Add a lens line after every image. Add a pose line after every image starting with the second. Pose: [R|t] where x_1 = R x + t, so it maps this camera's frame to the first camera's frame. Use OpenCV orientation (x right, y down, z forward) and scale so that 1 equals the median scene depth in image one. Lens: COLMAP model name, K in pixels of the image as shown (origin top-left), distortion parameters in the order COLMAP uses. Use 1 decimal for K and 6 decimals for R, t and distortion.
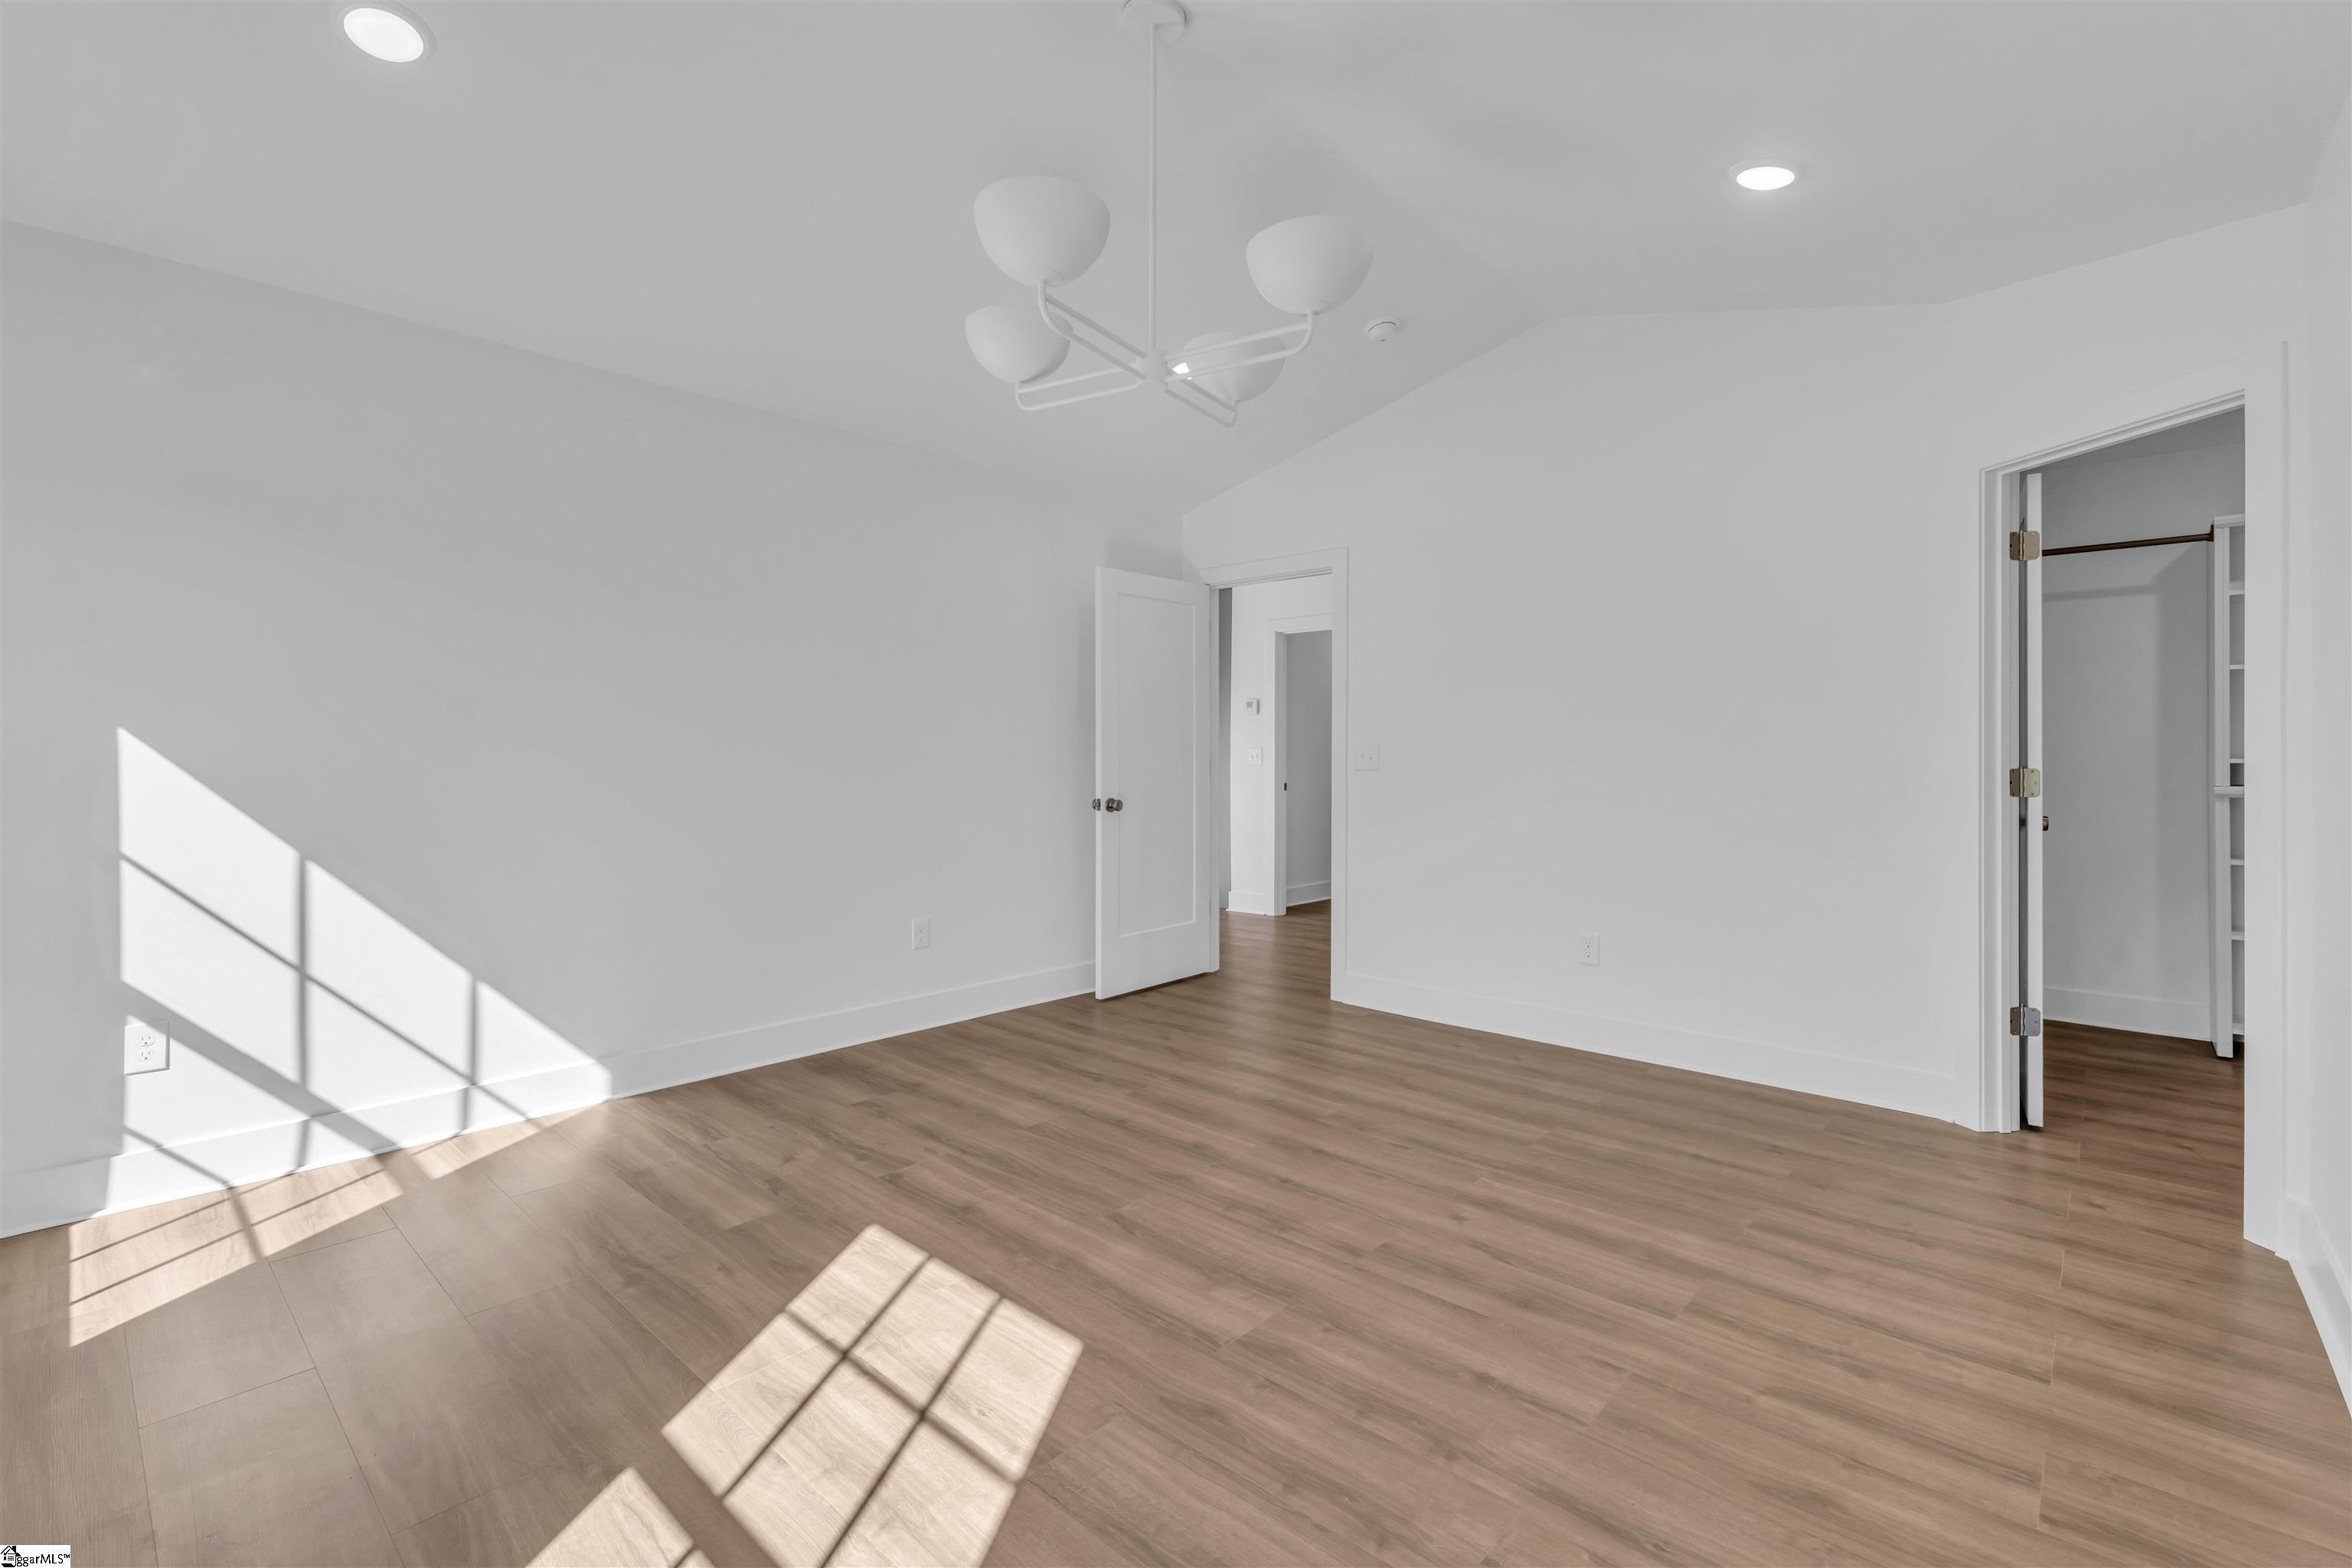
lens RADIAL K [[1021.4, 0, 1175.9], [0, 1021.4, 762.5], [0, 0, 1]] dist [-0.005231, 0.000335]
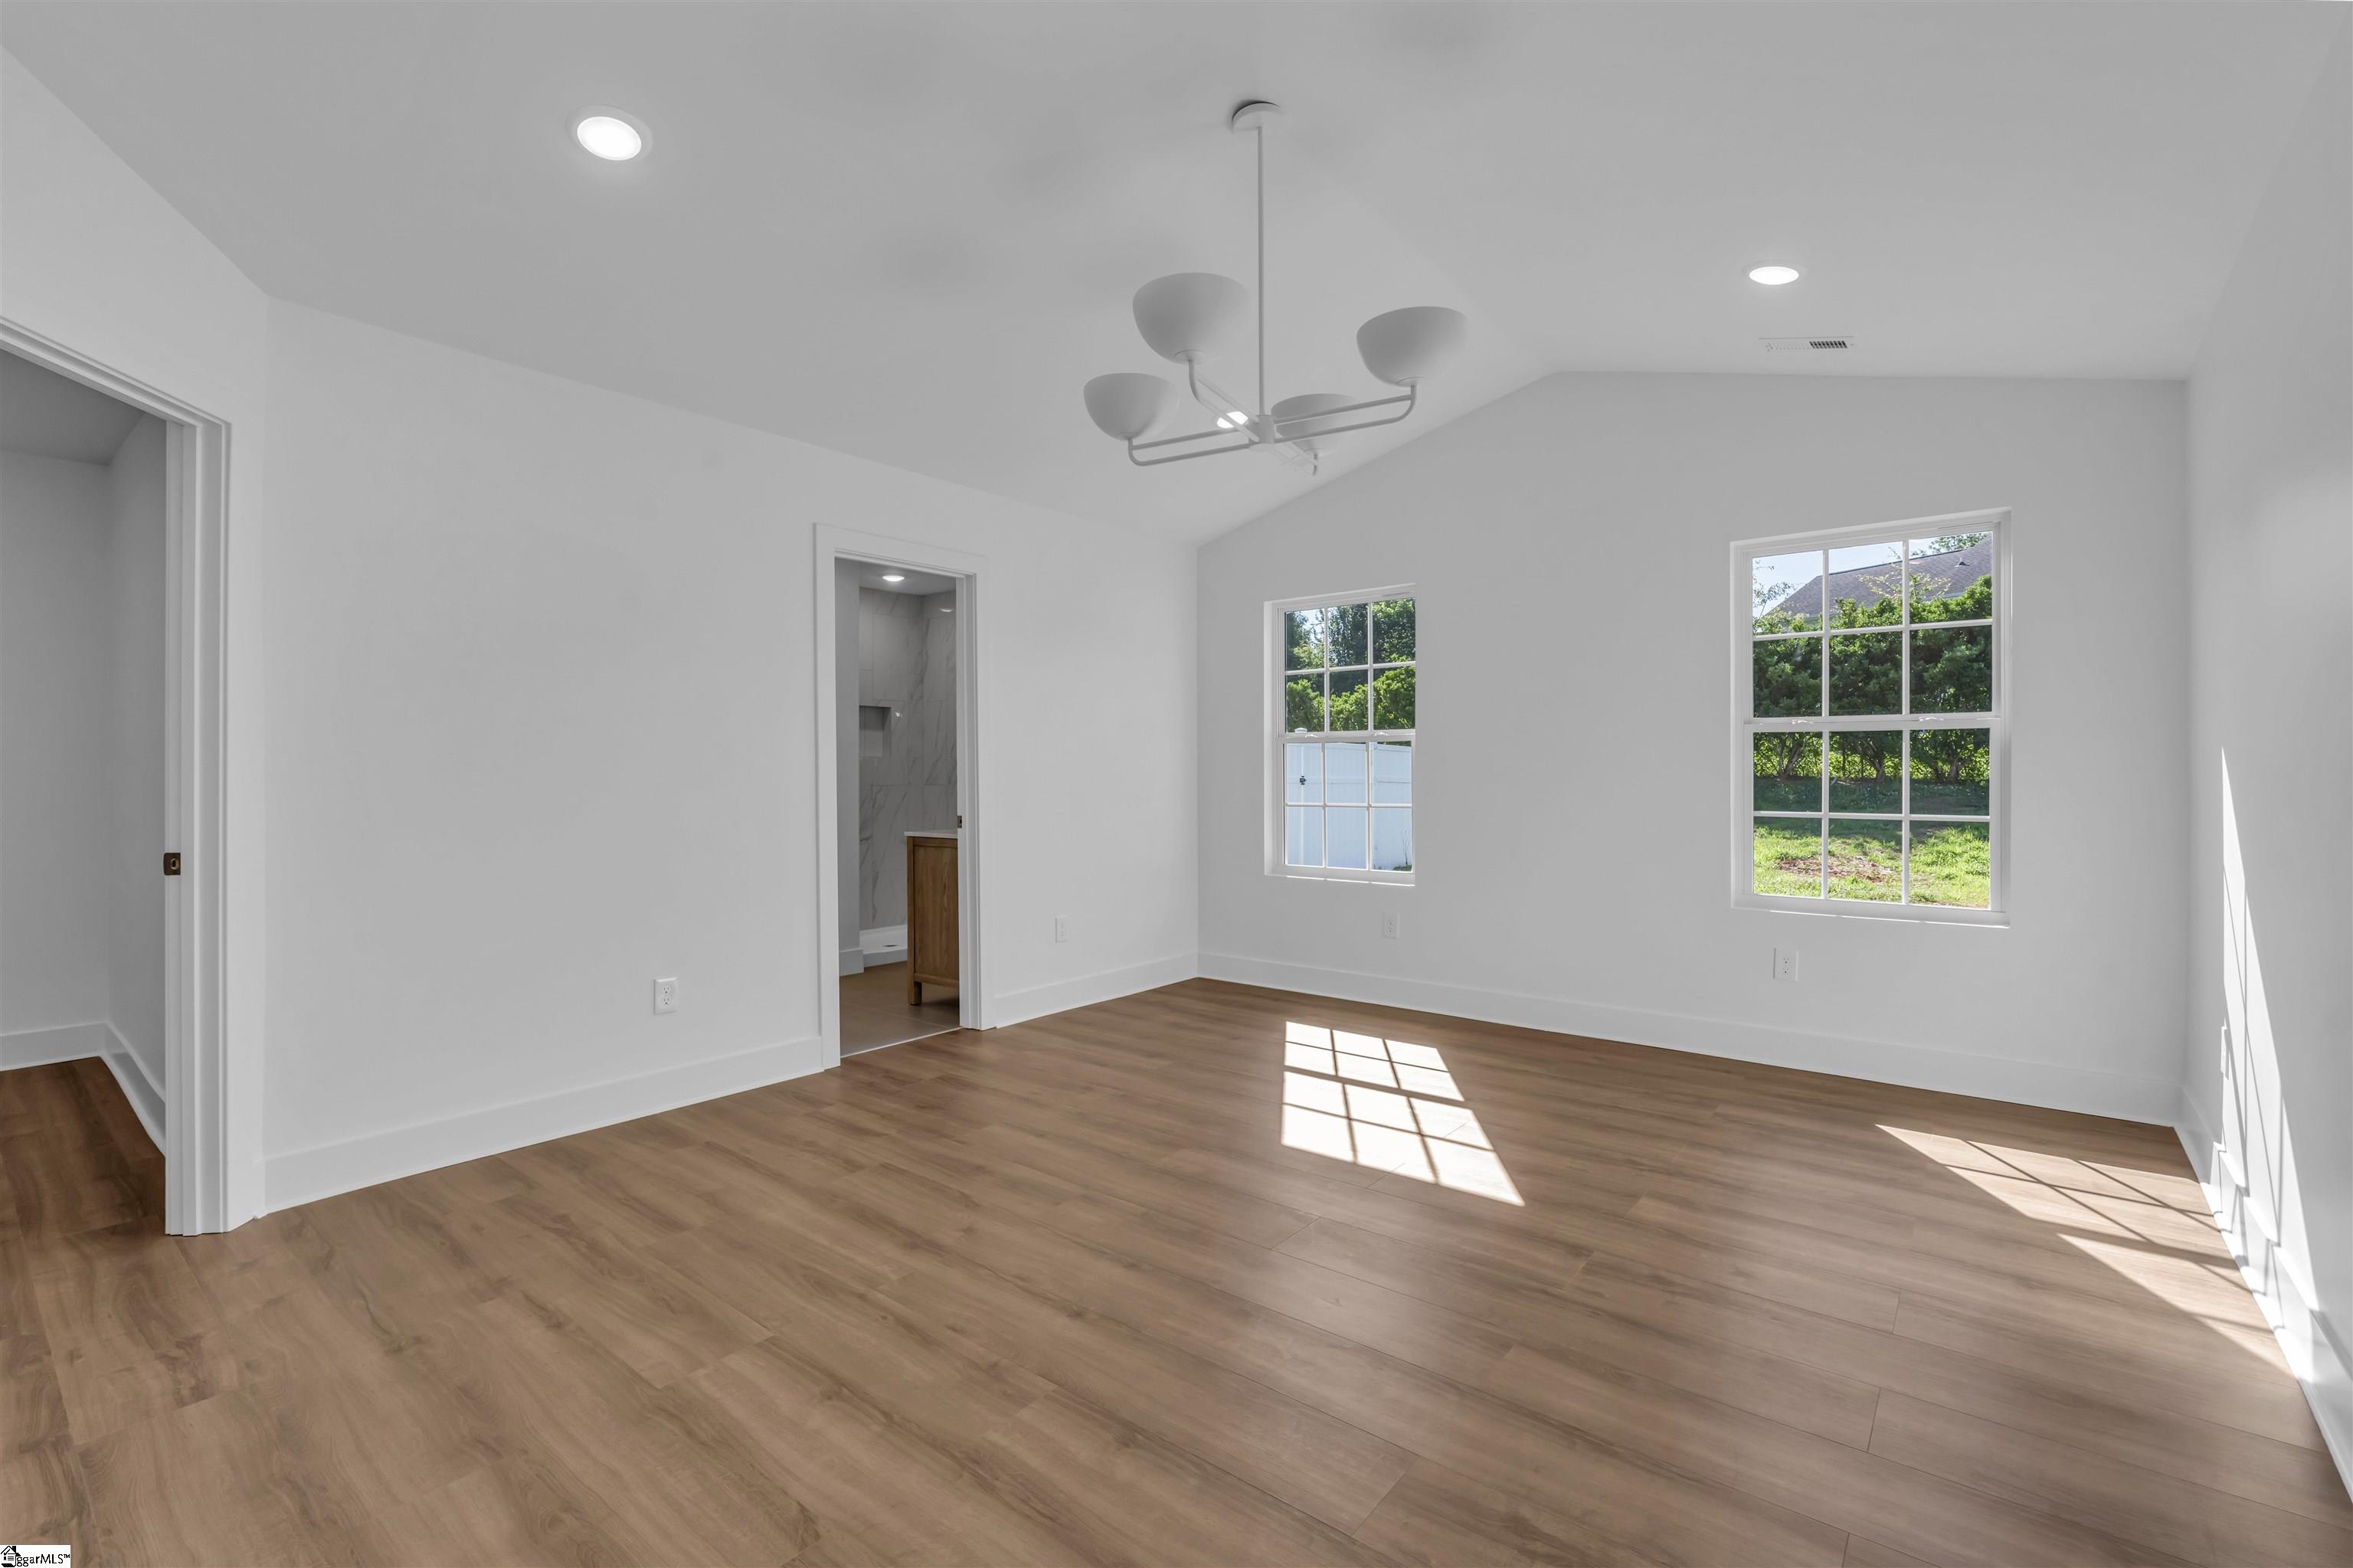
lens RADIAL K [[1021.9, 0, 1172.4], [0, 1021.9, 781.3], [0, 0, 1]] dist [-0.005231, 0.000335]
pose [[-0.998323, -0.000515, -0.057887, 0.138288], [-0.001457, 0.999867, 0.016231, -0.014707], [0.057871, 0.016288, -0.998191, 2.071606]]
